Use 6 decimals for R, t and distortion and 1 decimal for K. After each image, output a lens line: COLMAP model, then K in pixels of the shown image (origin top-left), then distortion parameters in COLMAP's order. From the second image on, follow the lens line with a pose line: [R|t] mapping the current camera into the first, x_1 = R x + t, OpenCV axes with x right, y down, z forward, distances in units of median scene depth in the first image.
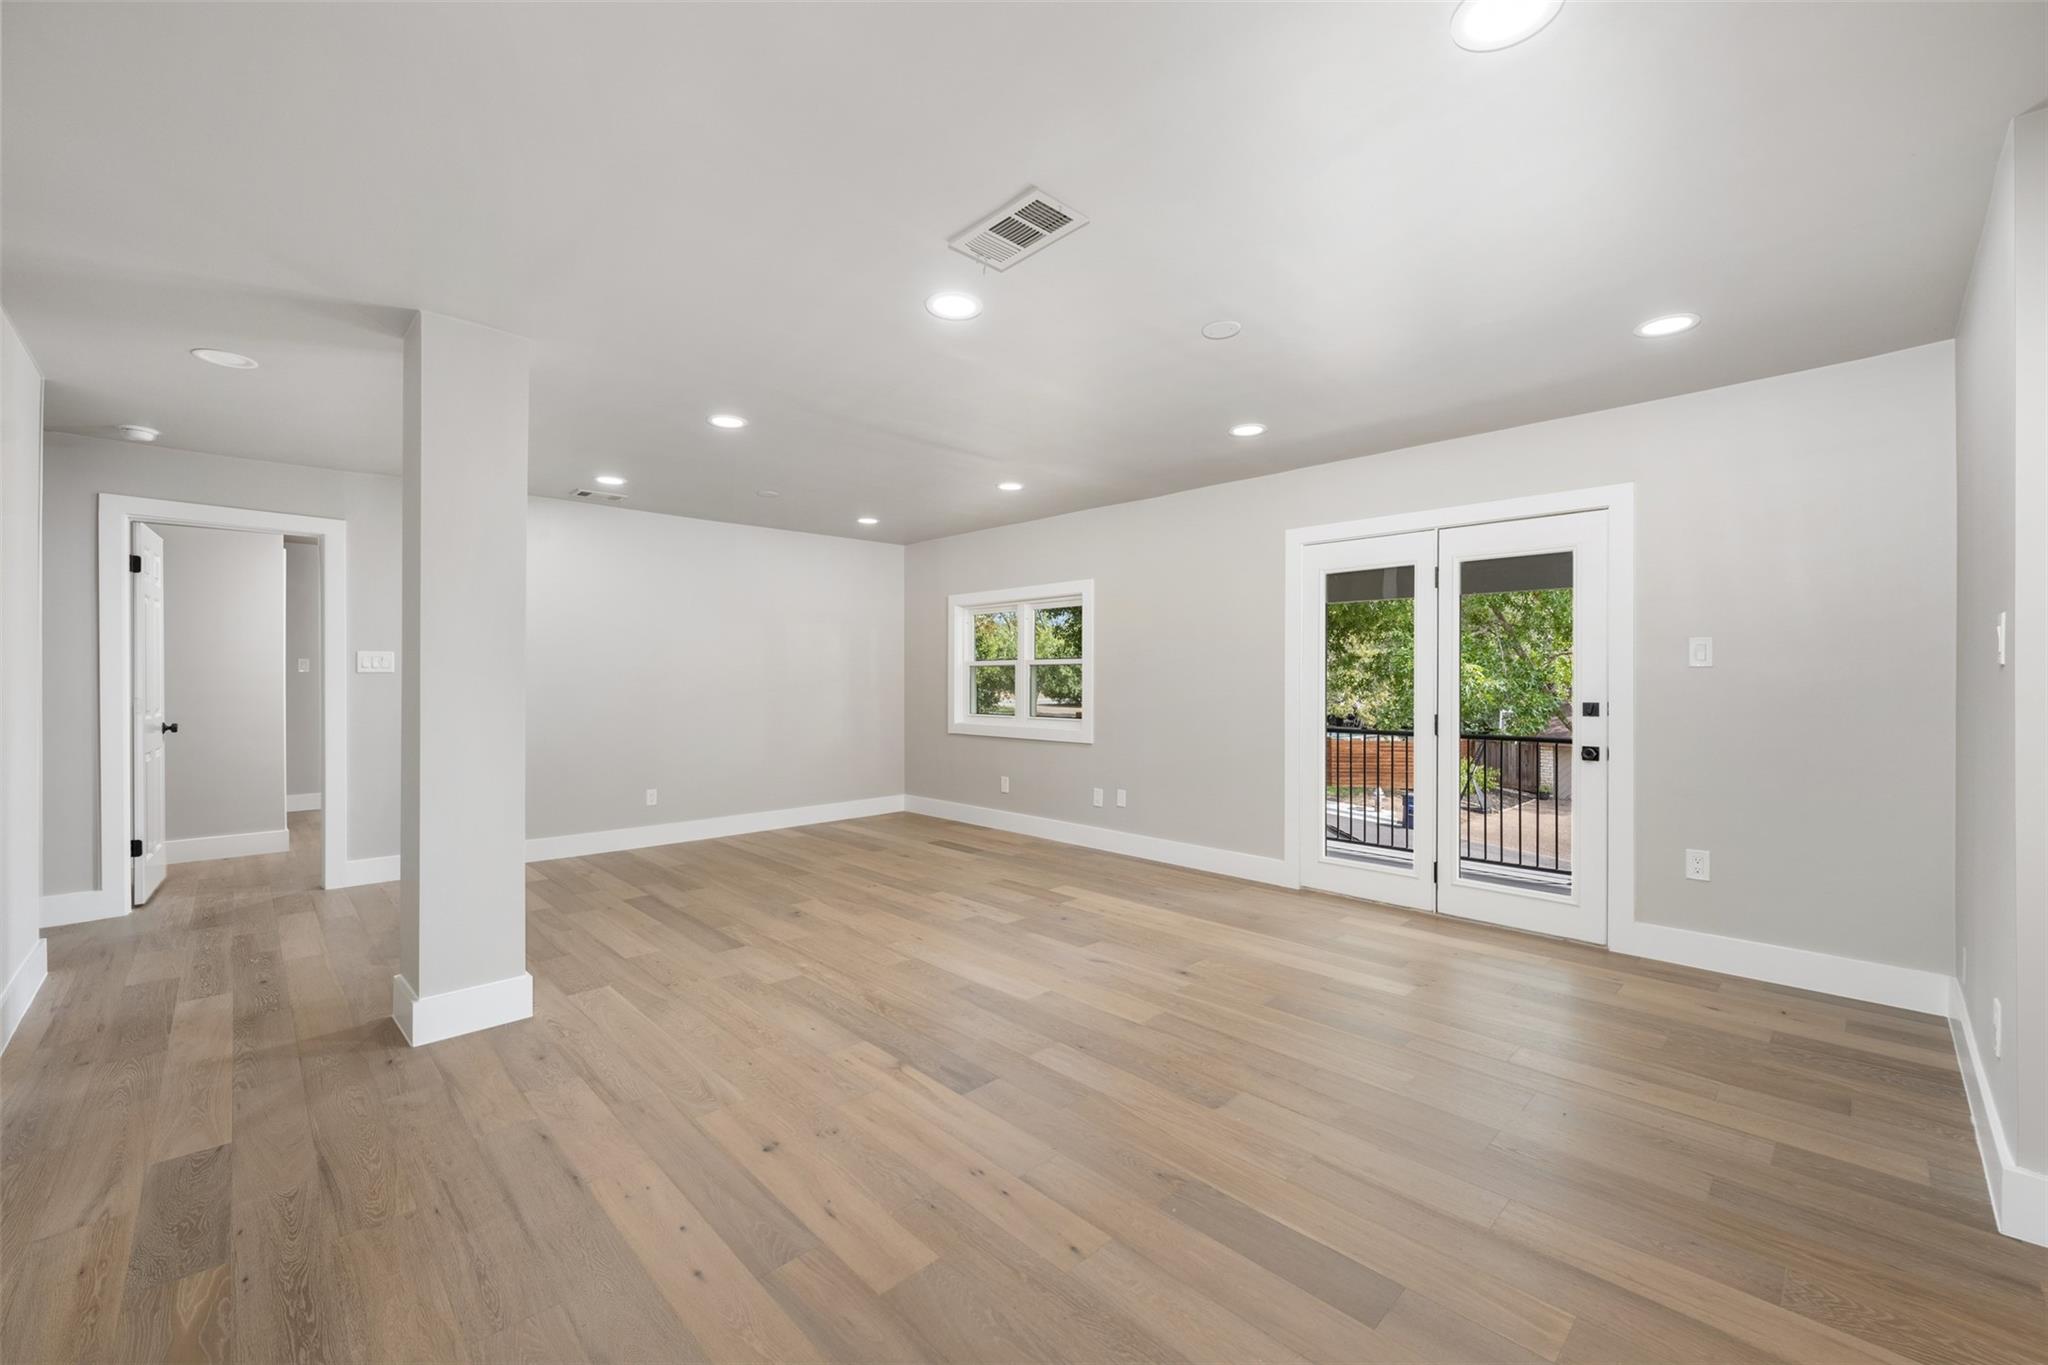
lens RADIAL K [[813.6, 0, 1024.0], [0, 813.6, 682.5], [0, 0, 1]] dist [0.002409, 0.000100]
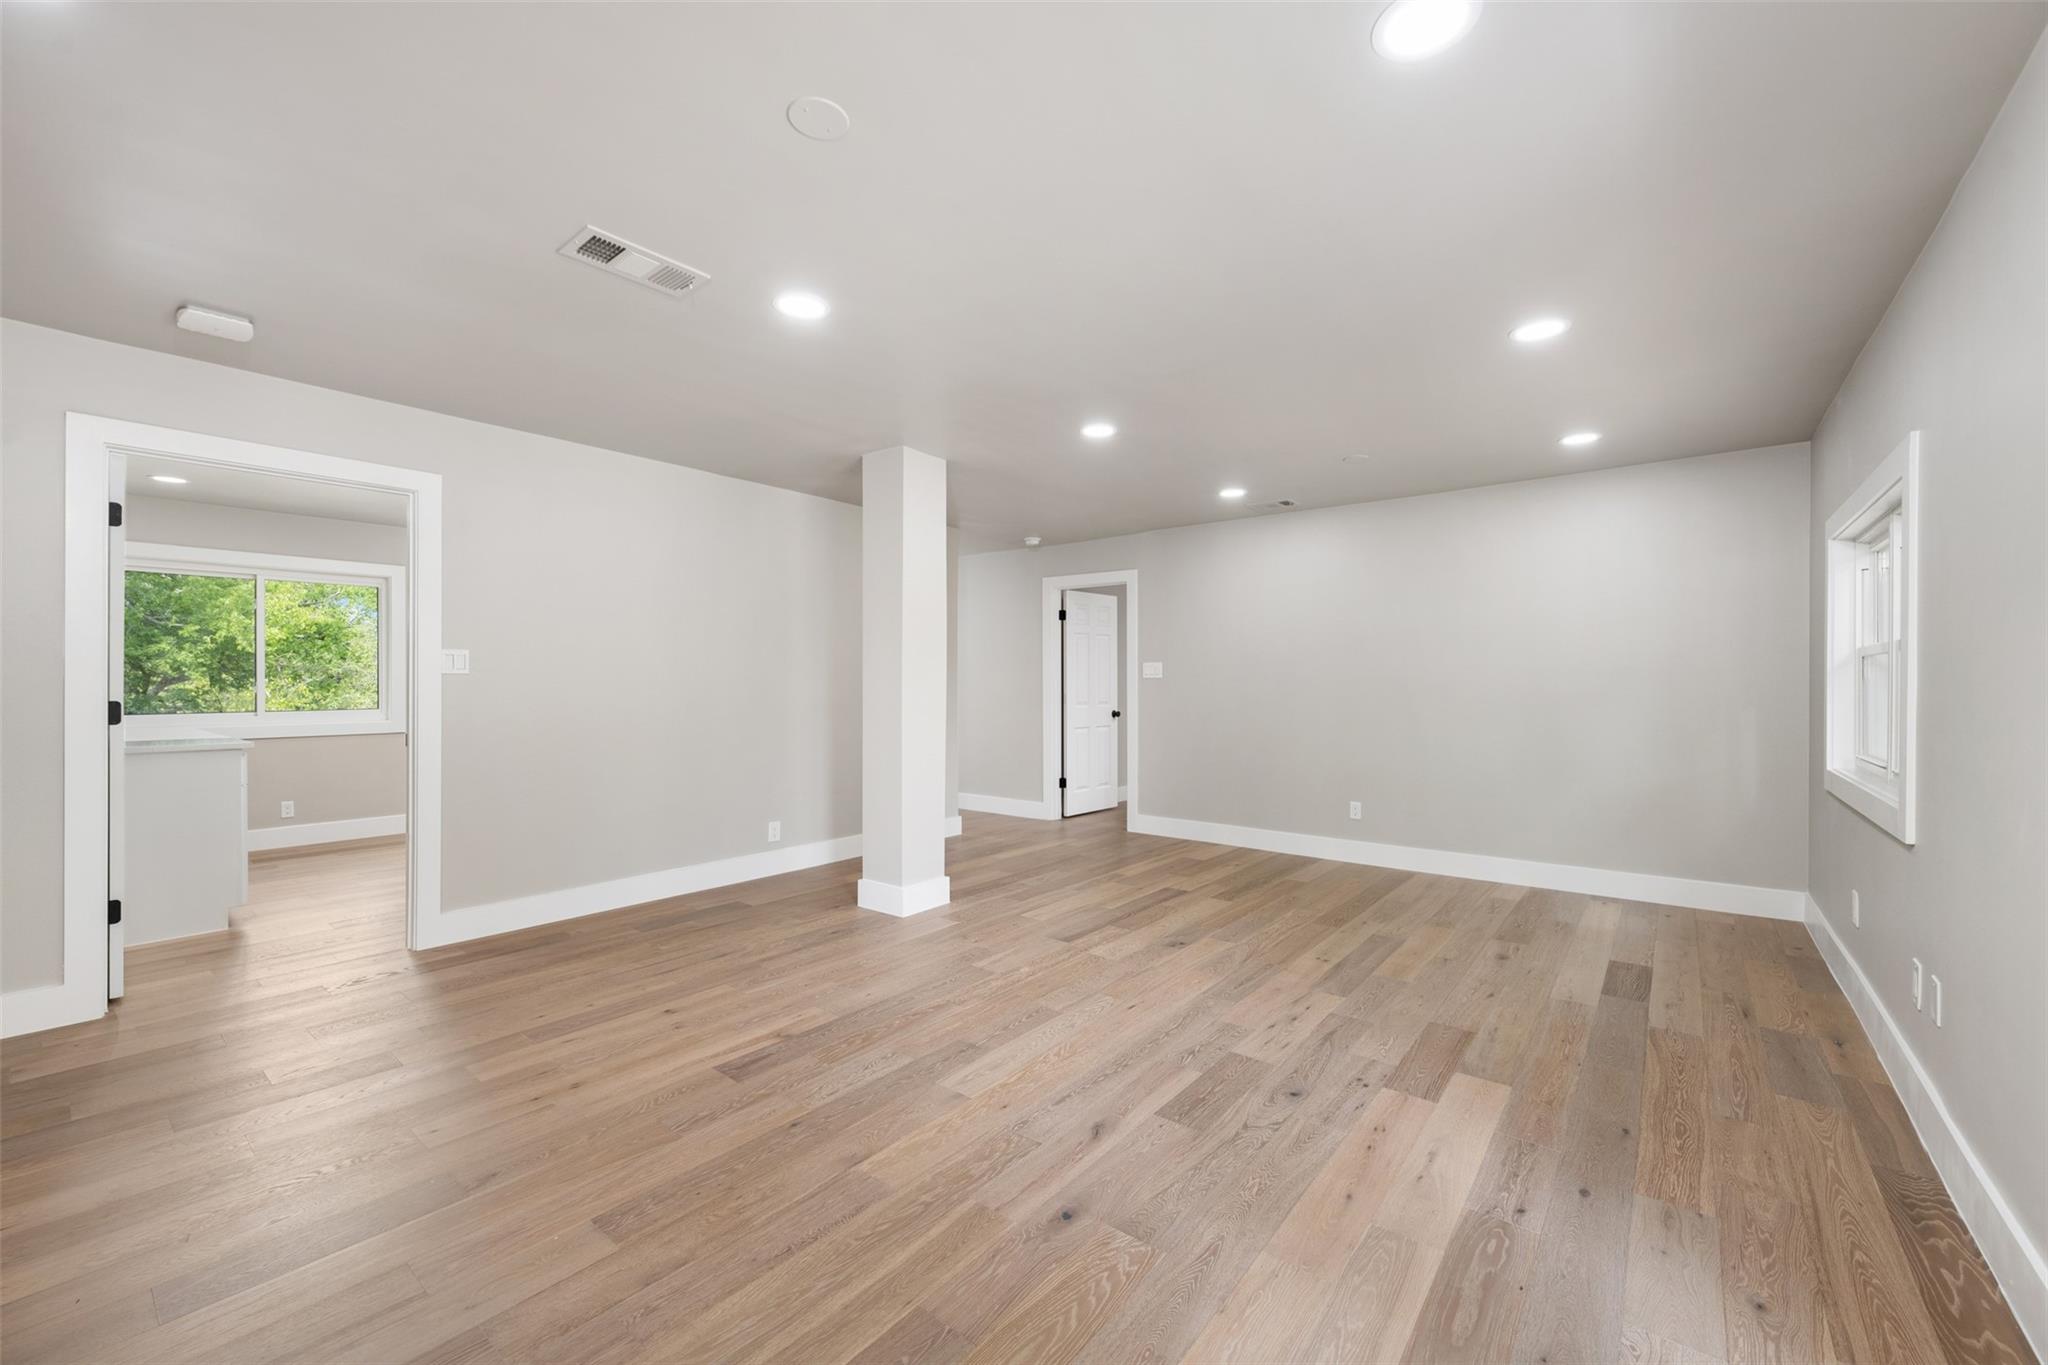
lens RADIAL K [[813.6, 0, 1024.0], [0, 813.6, 682.5], [0, 0, 1]] dist [0.002409, 0.000100]
pose [[0.121333, -0.002460, -0.992609, 0.746612], [-0.002464, 0.999993, -0.002779, -0.000881], [0.992609, 0.002783, 0.121326, 0.914392]]
